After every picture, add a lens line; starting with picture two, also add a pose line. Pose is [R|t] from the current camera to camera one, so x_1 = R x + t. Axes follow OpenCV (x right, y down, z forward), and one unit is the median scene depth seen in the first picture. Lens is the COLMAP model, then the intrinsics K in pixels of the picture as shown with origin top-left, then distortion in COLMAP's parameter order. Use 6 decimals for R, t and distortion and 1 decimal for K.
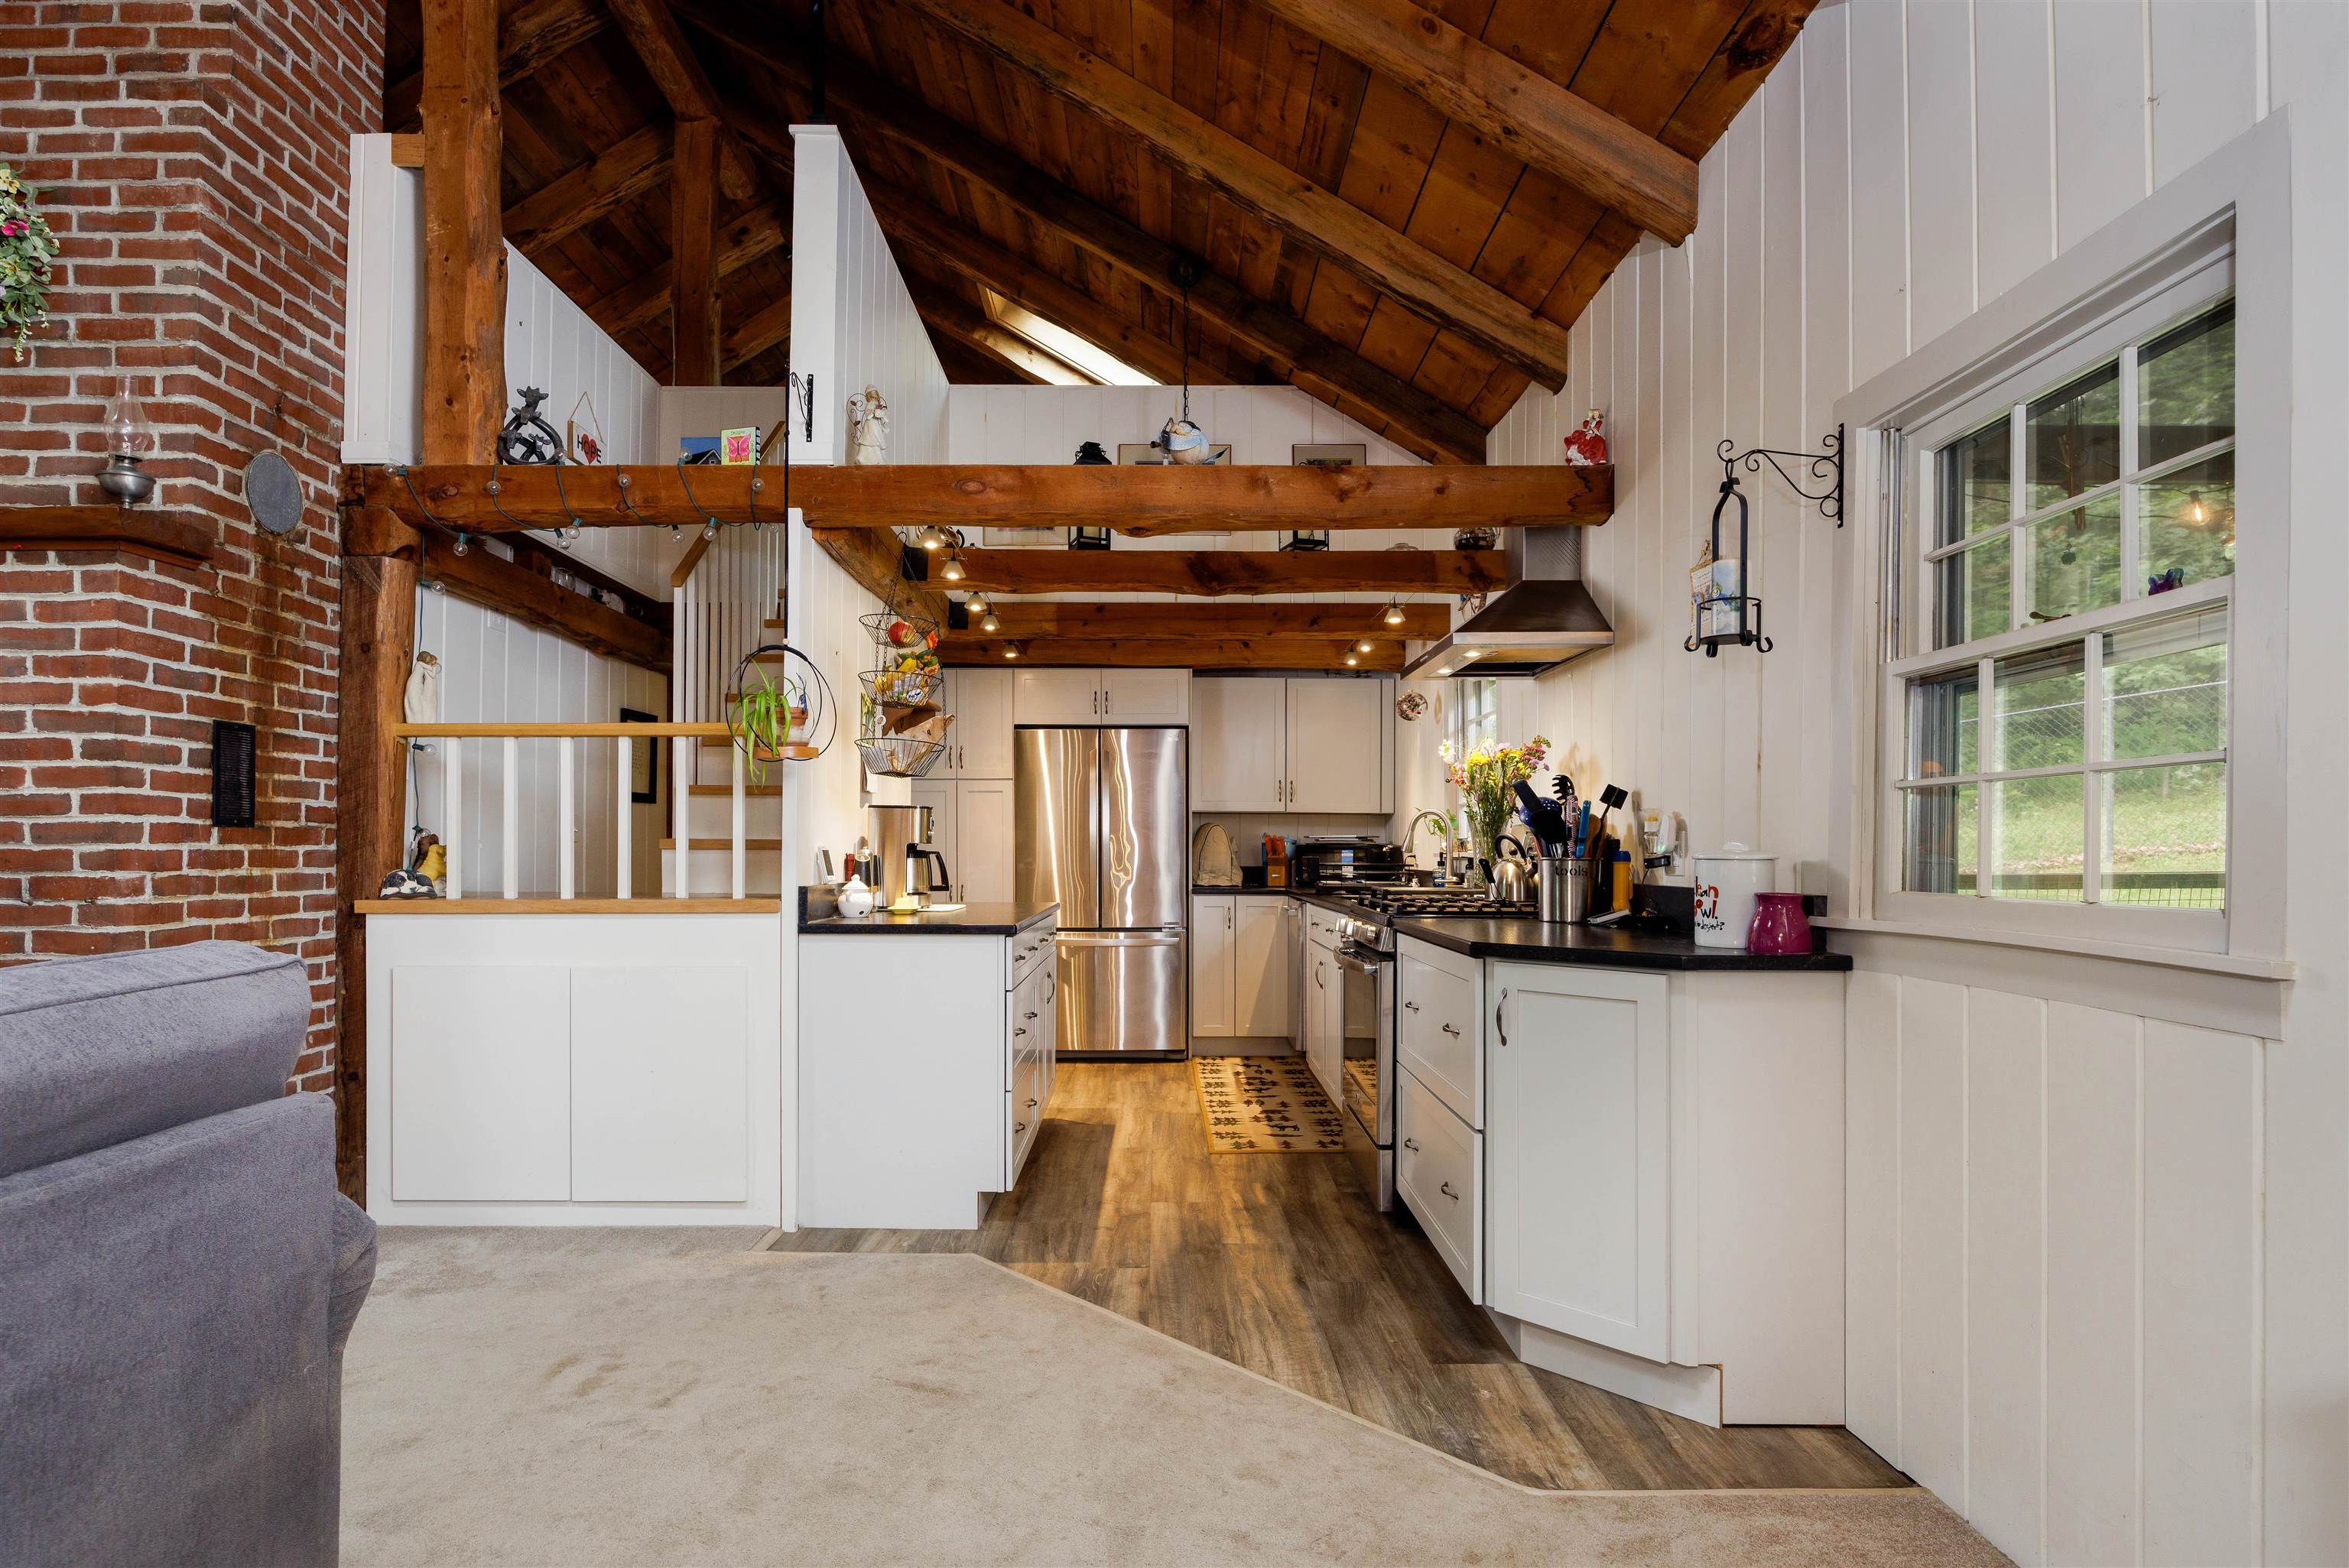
lens RADIAL K [[1153.3, 0, 1145.2], [0, 1153.3, 847.4], [0, 0, 1]] dist [-0.015221, 0.001816]
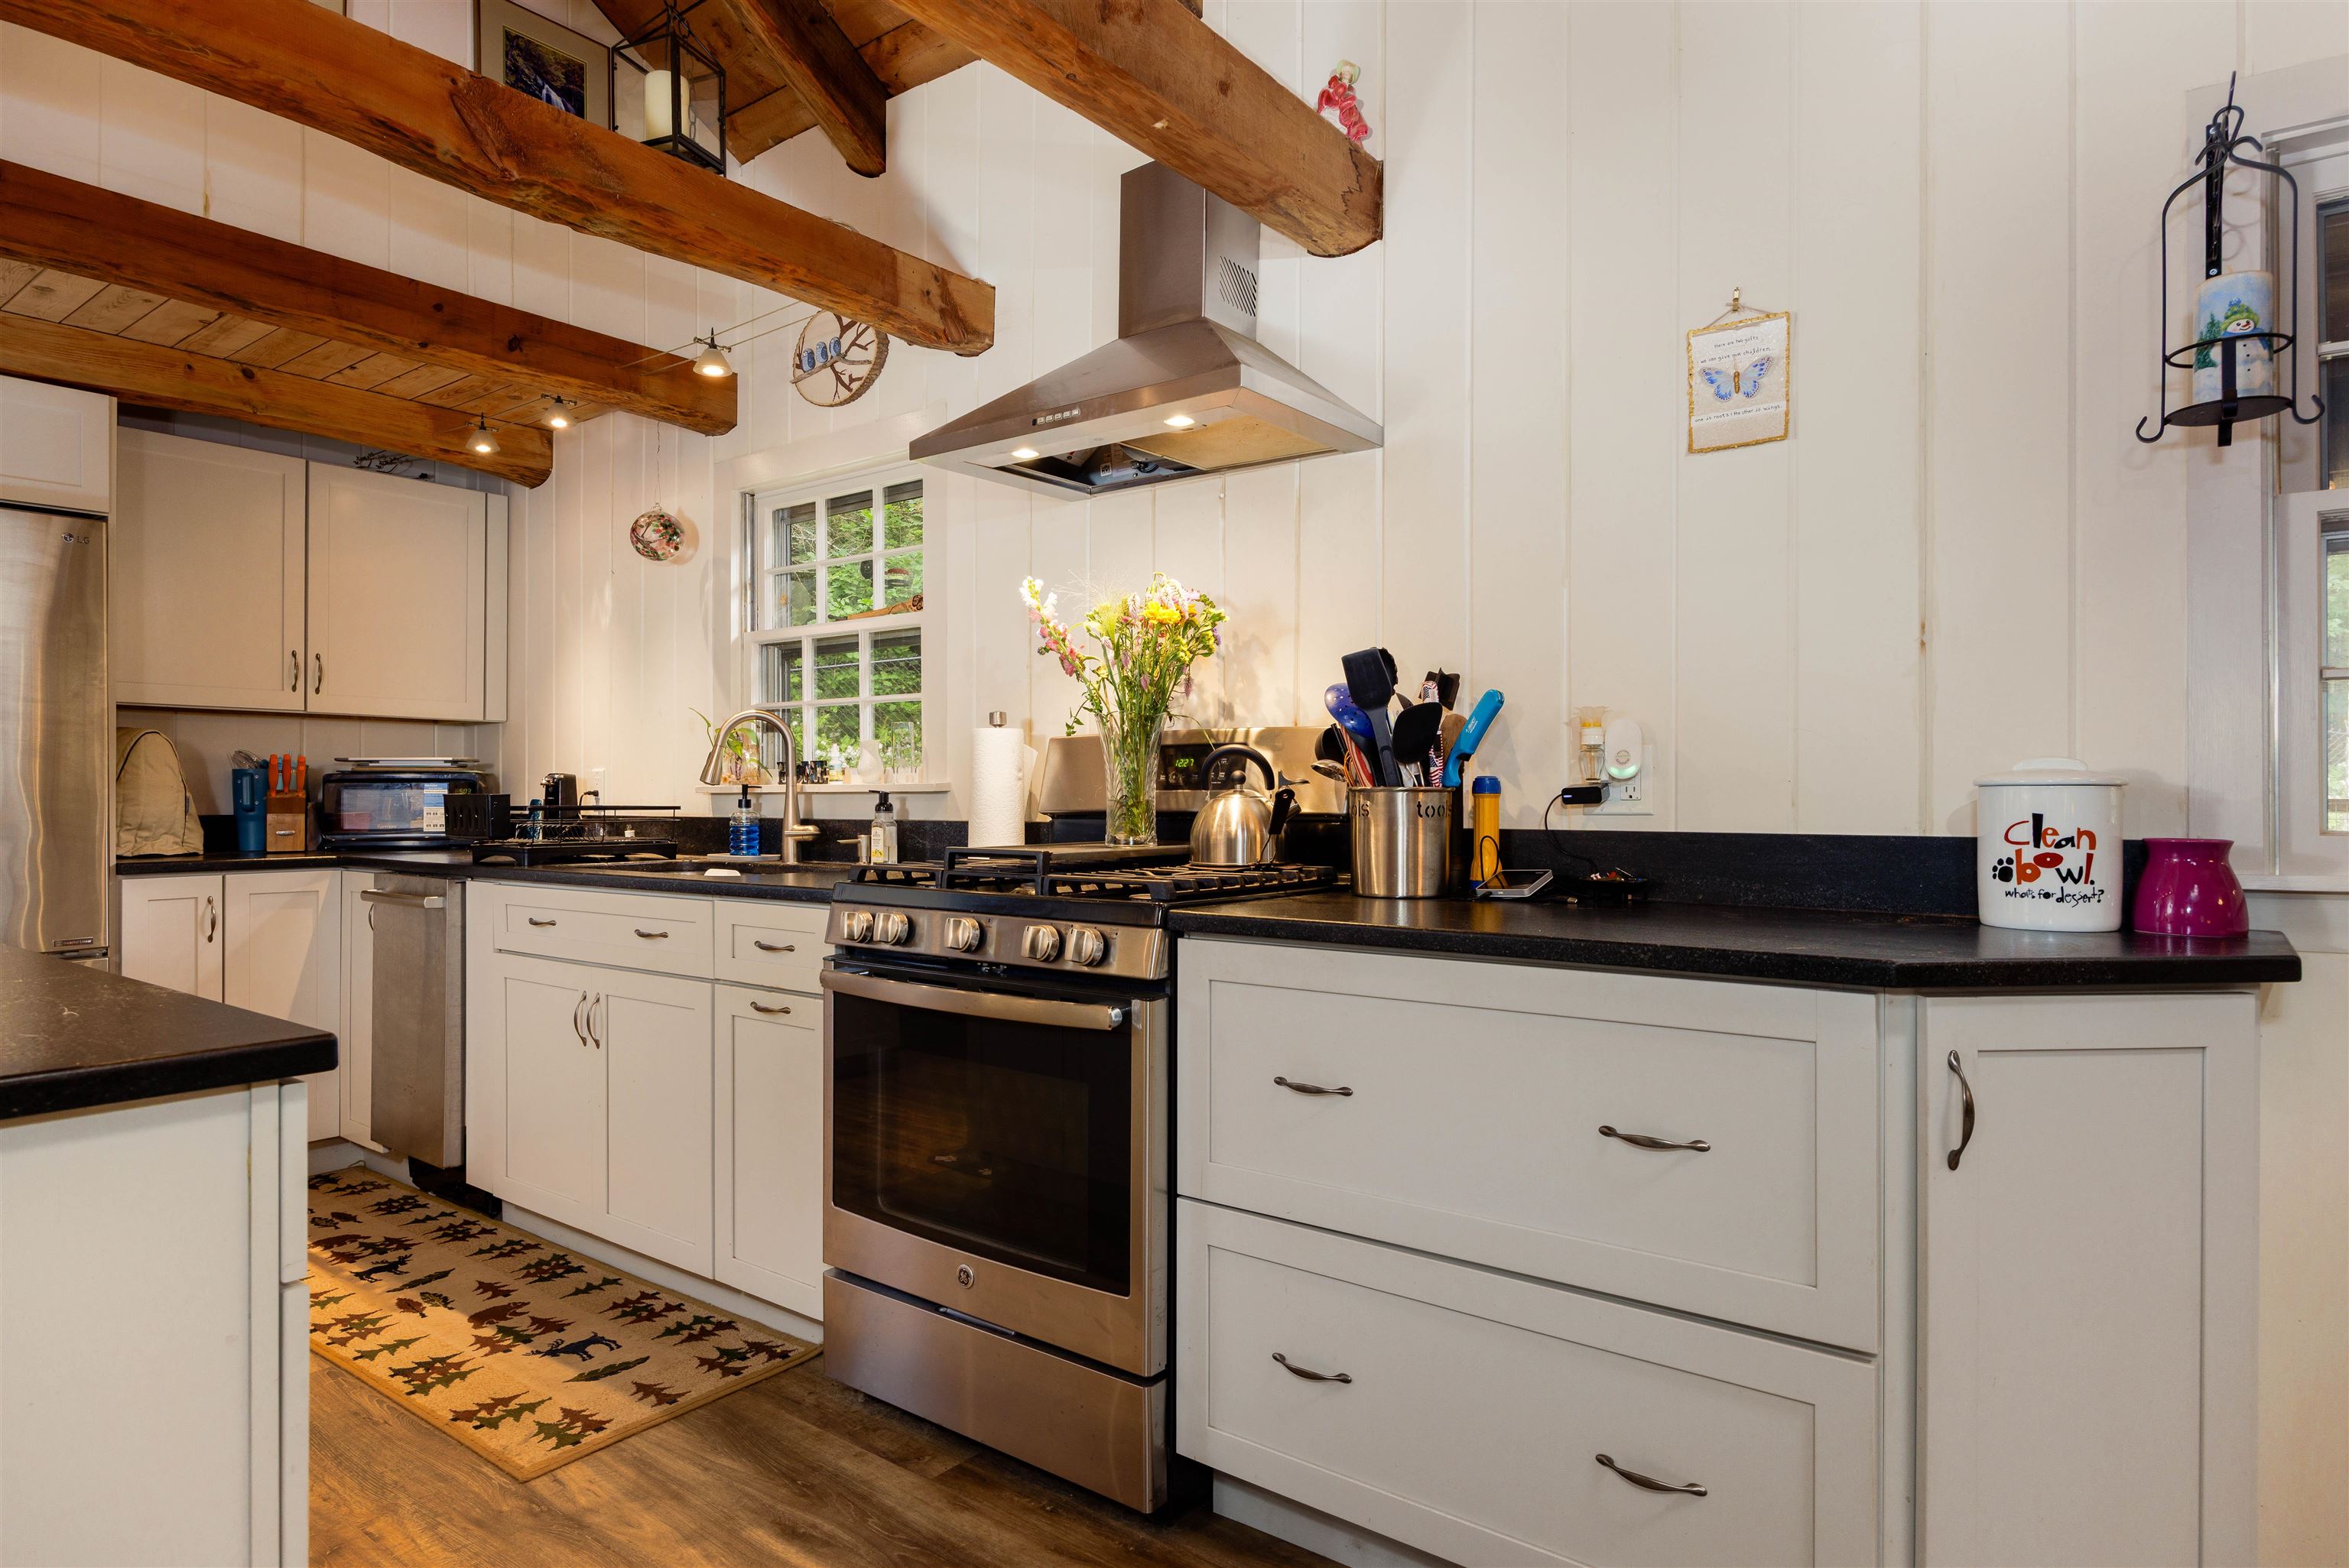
lens RADIAL K [[1319.3, 0, 1172.7], [0, 1319.3, 791.2], [0, 0, 1]] dist [-0.004000, -0.000067]
pose [[0.611709, 0.000671, 0.791082, -0.281065], [-0.002385, 0.999997, 0.000996, 0.011430], [-0.791079, -0.002496, 0.611709, 0.780197]]
